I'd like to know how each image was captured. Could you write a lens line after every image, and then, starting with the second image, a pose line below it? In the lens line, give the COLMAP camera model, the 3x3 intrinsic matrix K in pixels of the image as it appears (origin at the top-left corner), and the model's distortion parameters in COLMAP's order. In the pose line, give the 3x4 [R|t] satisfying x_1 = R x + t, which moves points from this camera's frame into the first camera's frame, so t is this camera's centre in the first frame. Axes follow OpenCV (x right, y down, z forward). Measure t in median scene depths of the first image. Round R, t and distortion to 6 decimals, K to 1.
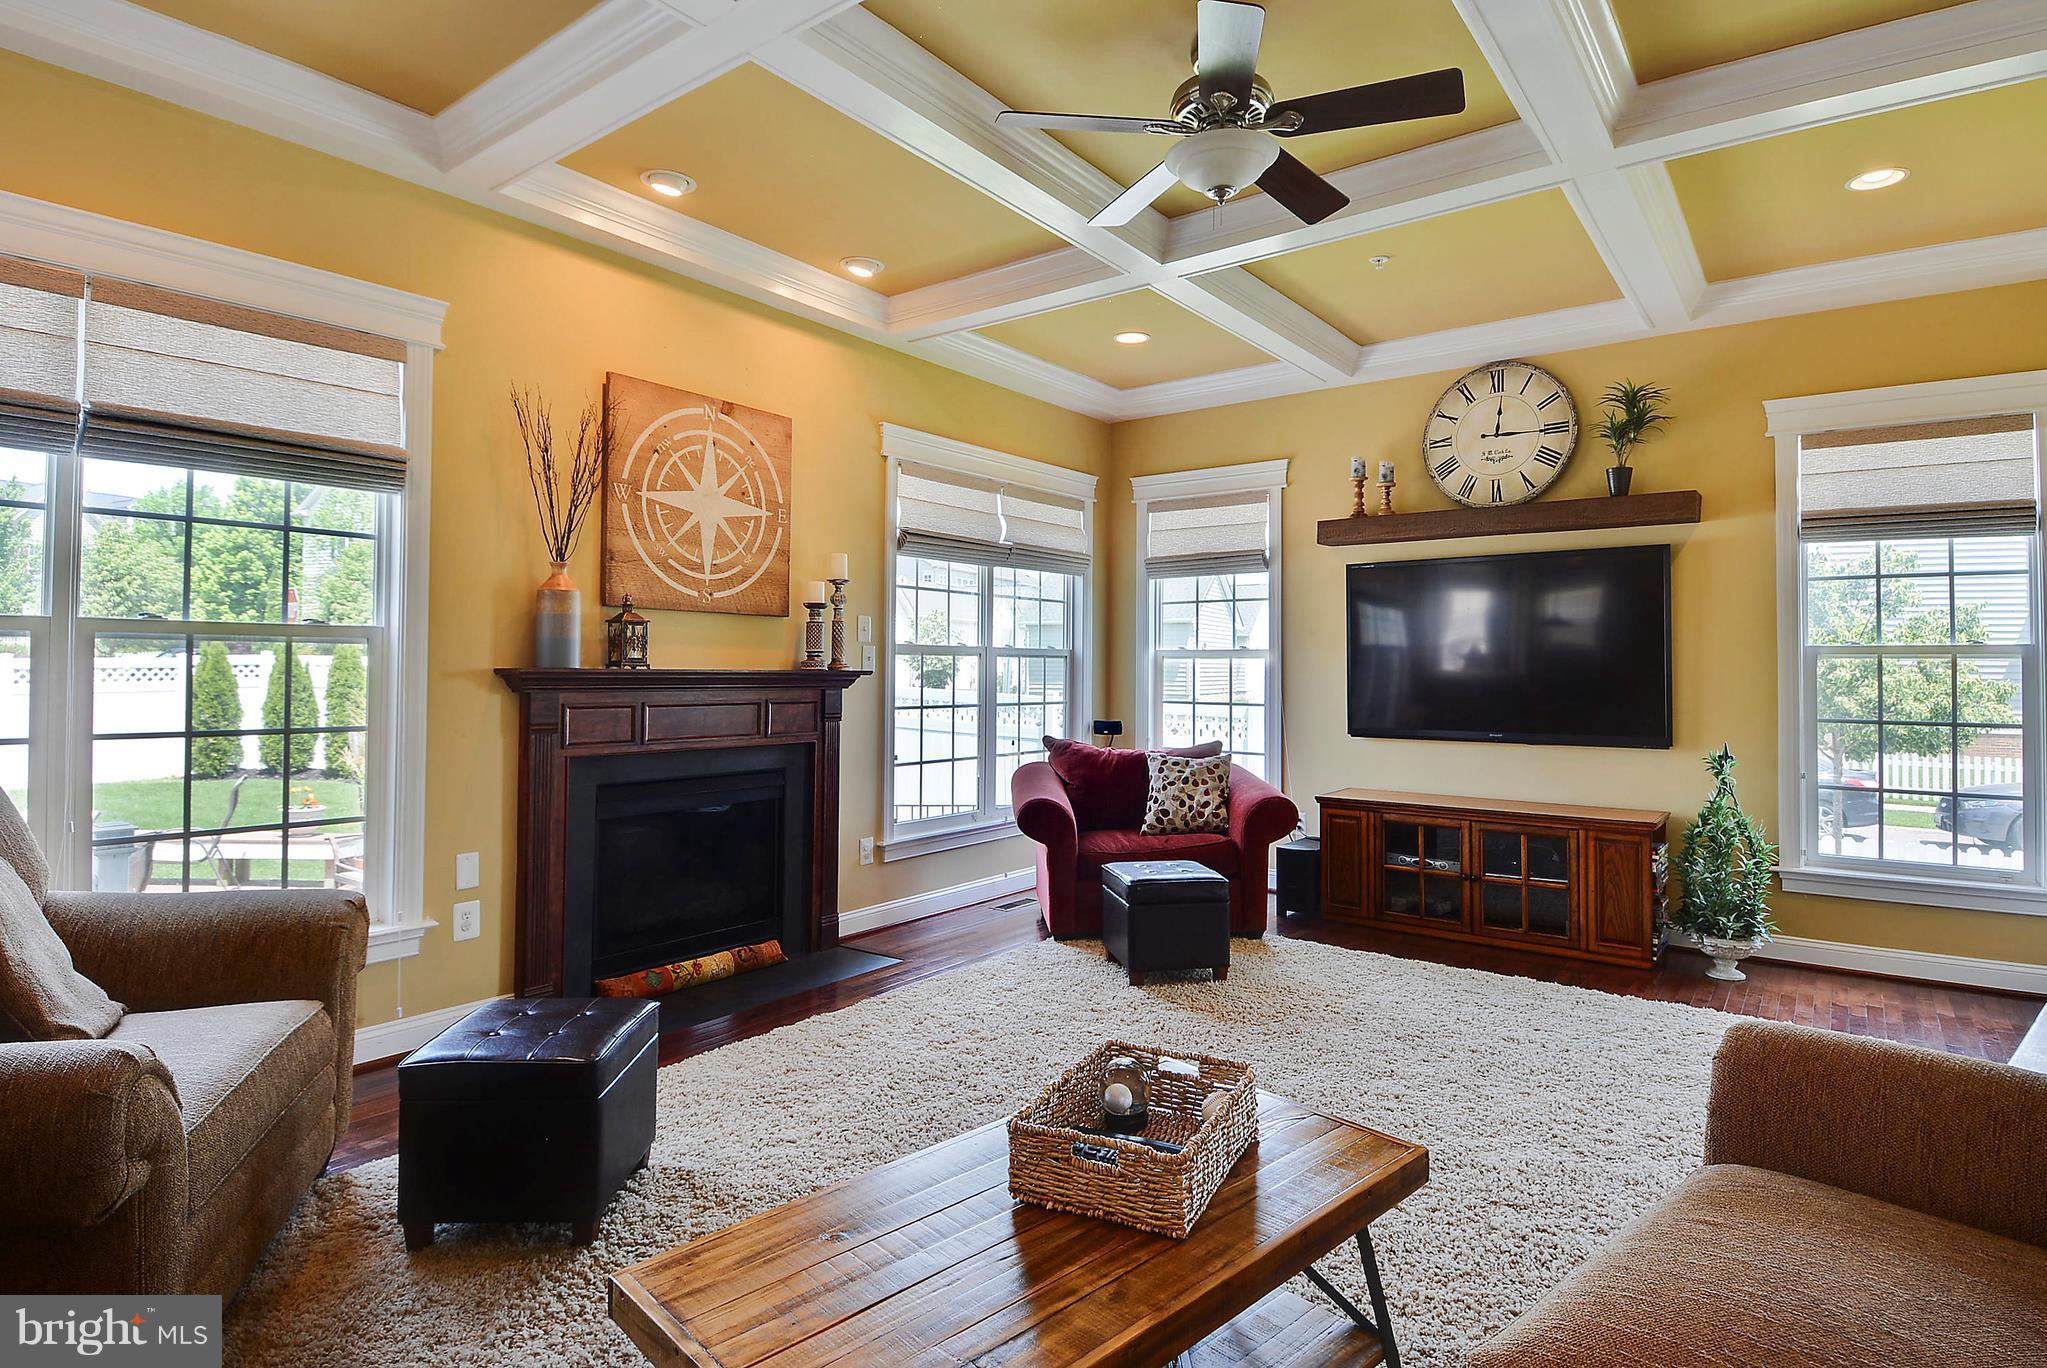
lens RADIAL K [[1082.0, 0, 1024.4], [0, 1082.0, 638.1], [0, 0, 1]] dist [0.005884, -0.001116]
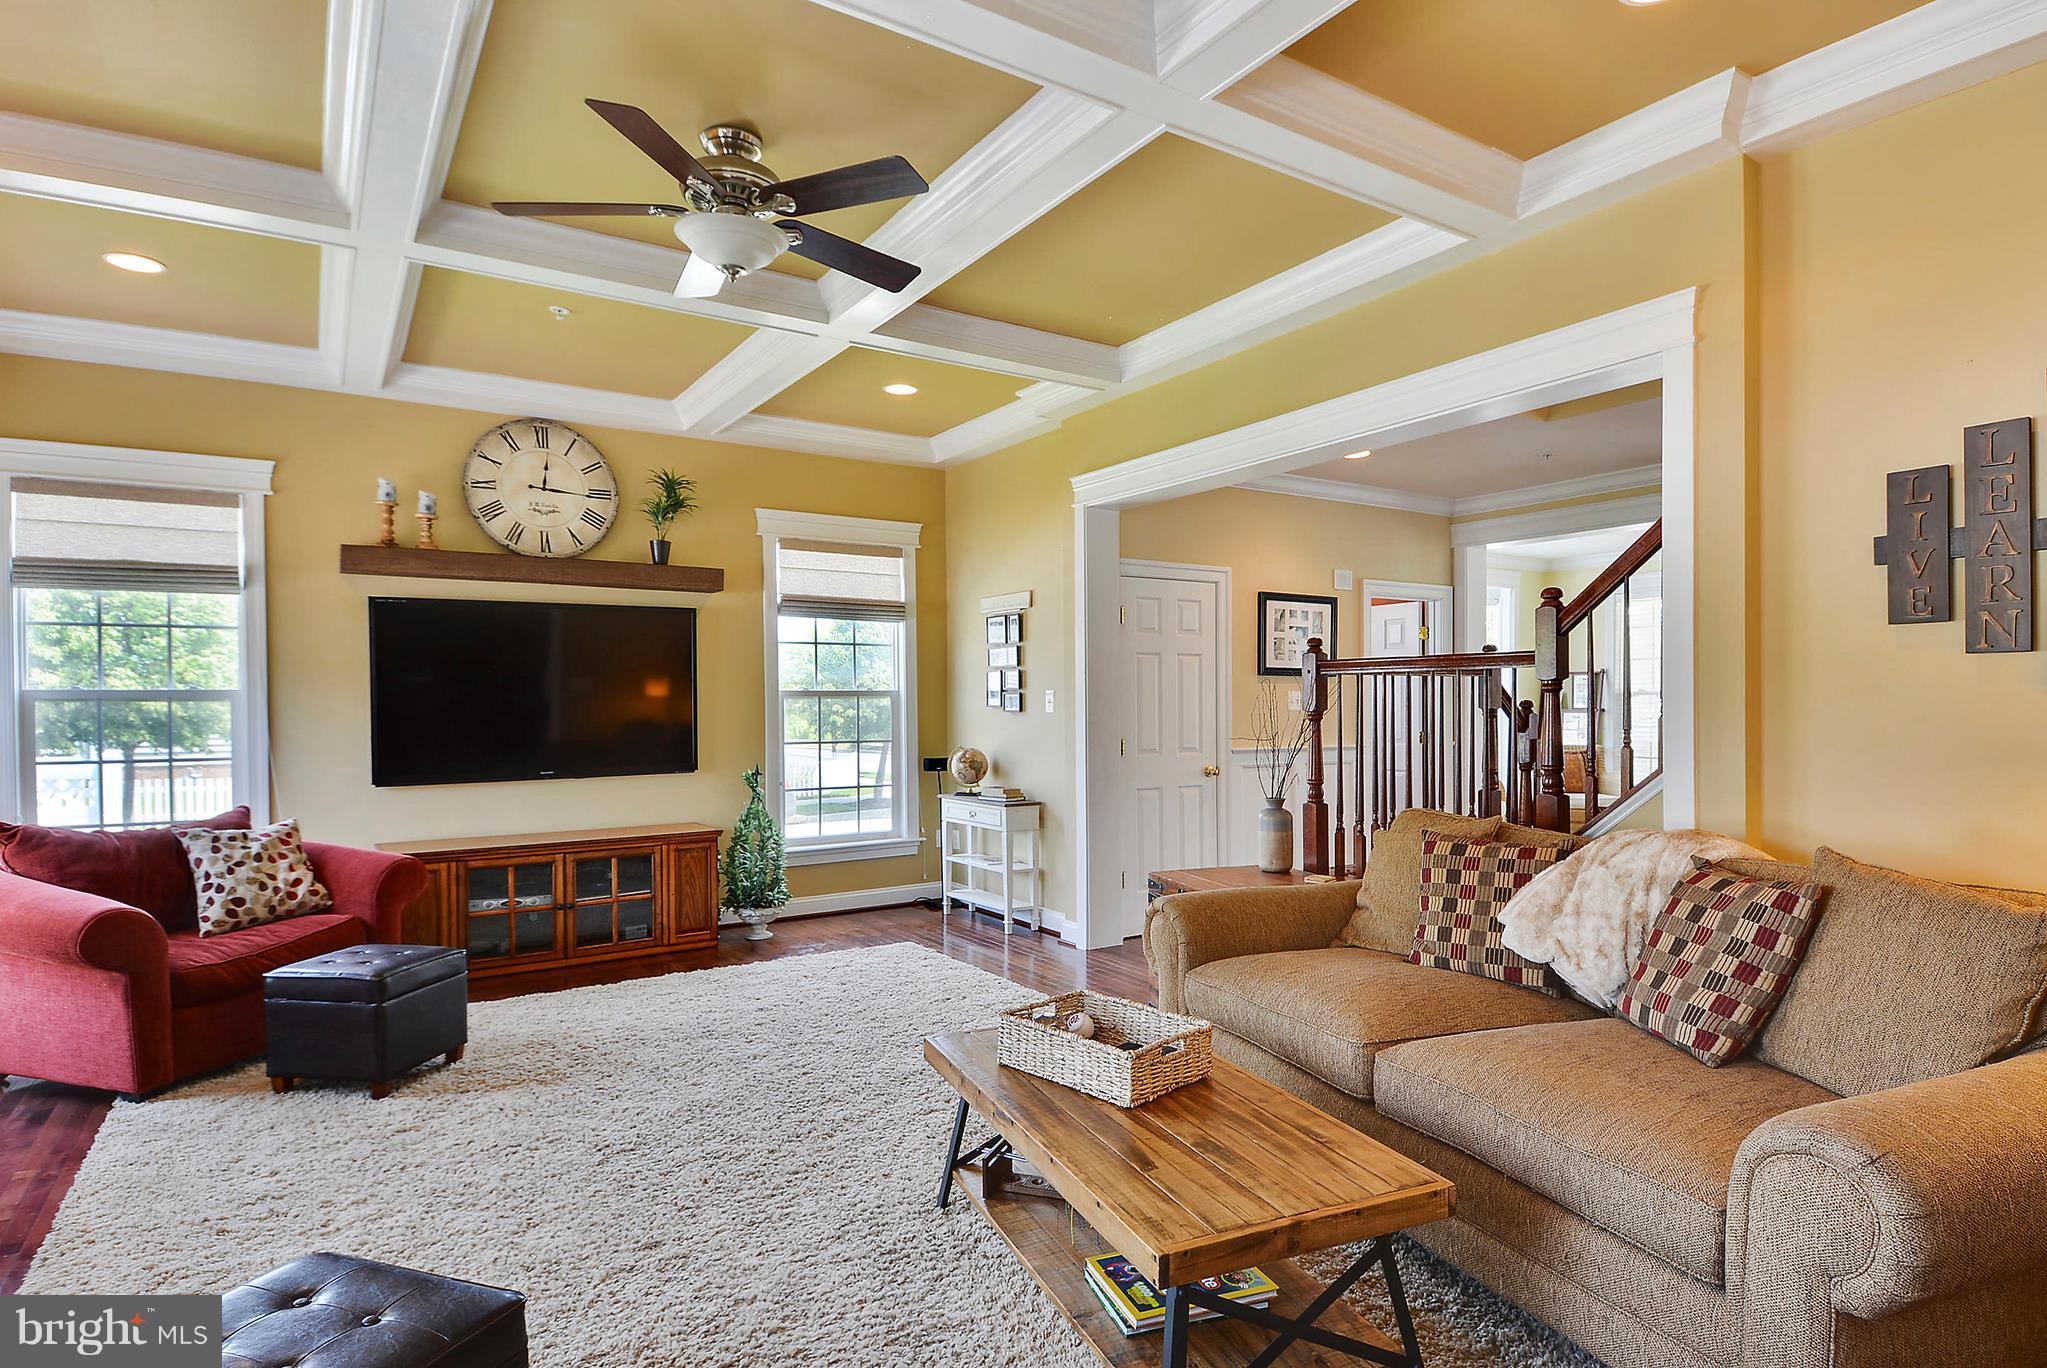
lens RADIAL K [[1082.0, 0, 1023.4], [0, 1082.0, 696.9], [0, 0, 1]] dist [0.005884, -0.001116]
pose [[0.329469, -0.004602, 0.944155, -0.421491], [-0.016562, 0.999806, 0.010652, -0.003790], [-0.944021, -0.019147, 0.329329, 0.213984]]
